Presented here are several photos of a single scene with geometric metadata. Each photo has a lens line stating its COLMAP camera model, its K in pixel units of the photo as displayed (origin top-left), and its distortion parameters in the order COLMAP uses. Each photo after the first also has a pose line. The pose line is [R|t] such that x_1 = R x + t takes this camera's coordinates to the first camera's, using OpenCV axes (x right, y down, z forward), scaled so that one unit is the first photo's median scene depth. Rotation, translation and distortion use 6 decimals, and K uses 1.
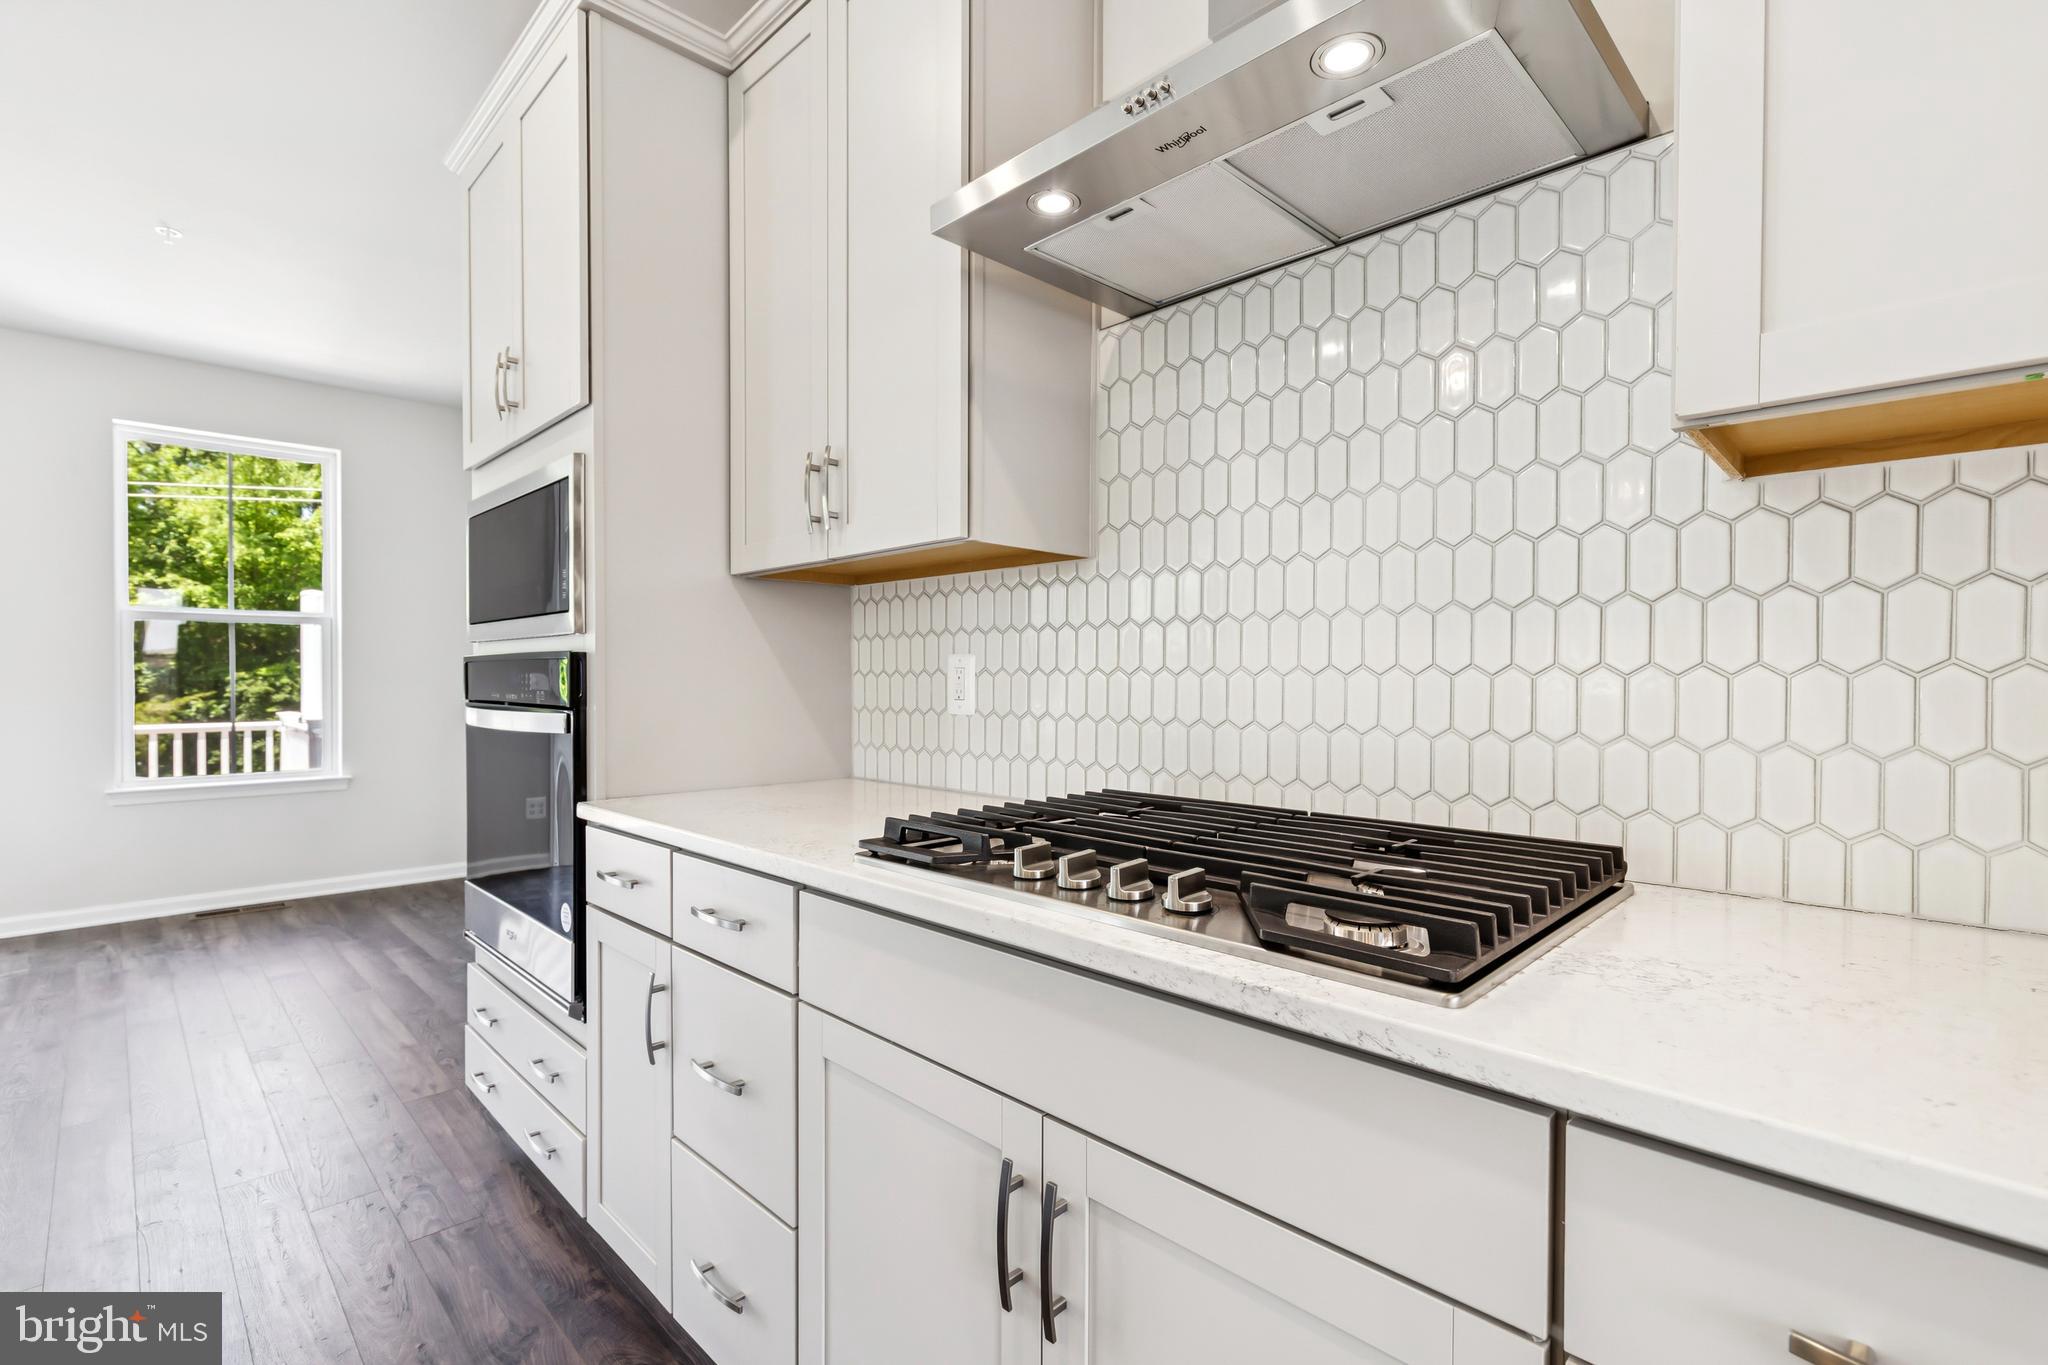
lens RADIAL K [[926.4, 0, 1017.8], [0, 926.4, 688.0], [0, 0, 1]] dist [0.010015, -0.002140]
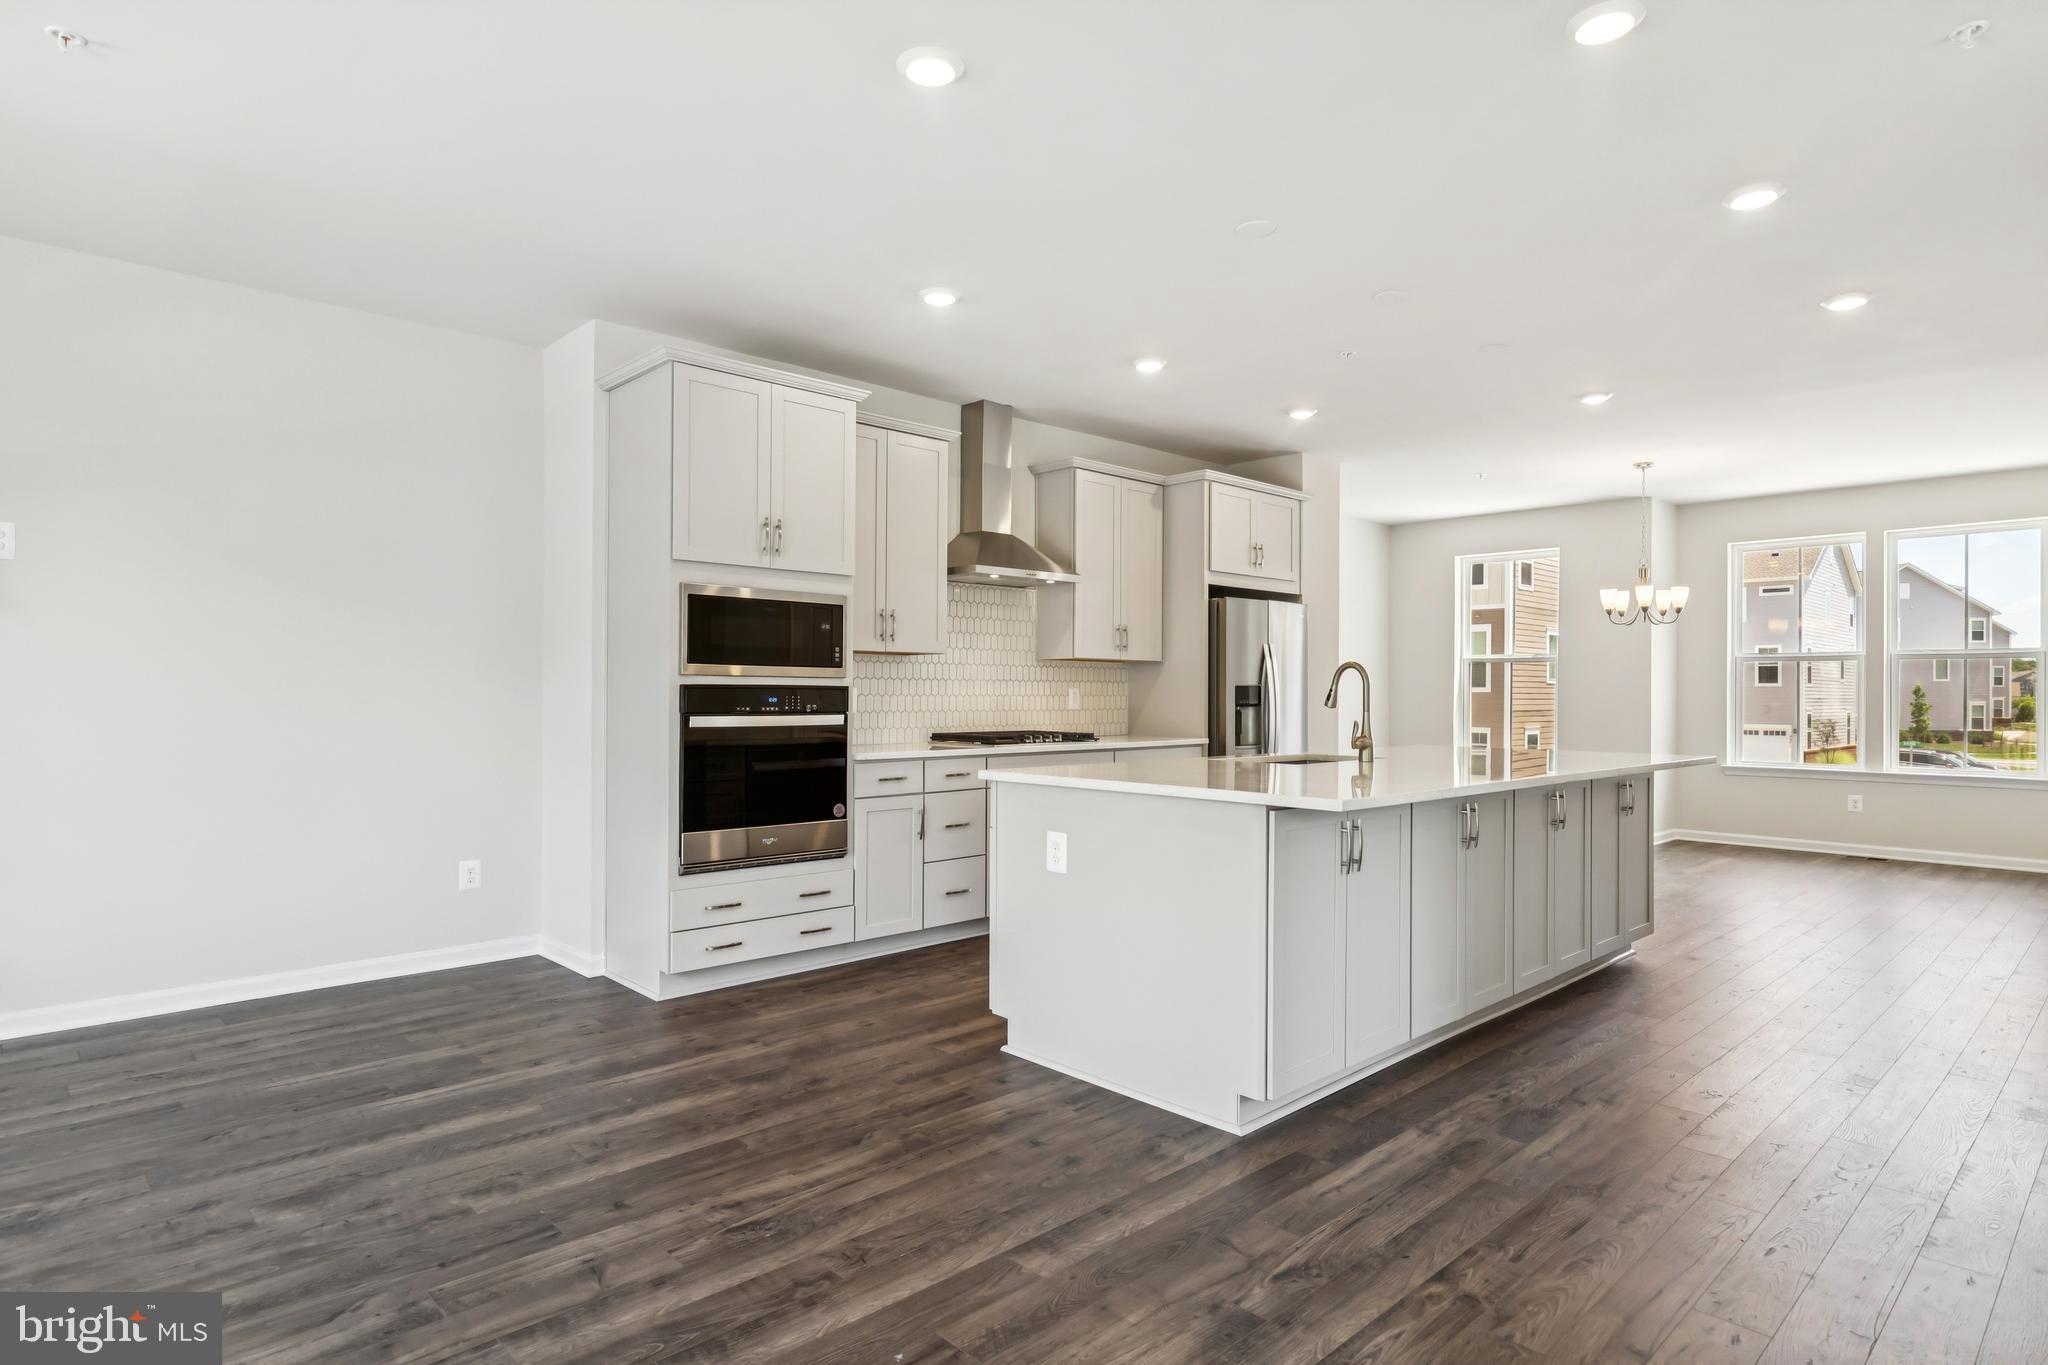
lens RADIAL K [[1094.4, 0, 1011.6], [0, 1094.4, 688.6], [0, 0, 1]] dist [0.002448, -0.002544]
pose [[0.019906, 0.001845, 0.999800, -1.578615], [0.004980, 0.999986, -0.001945, -0.014031], [-0.999789, 0.005018, 0.019897, 0.290945]]
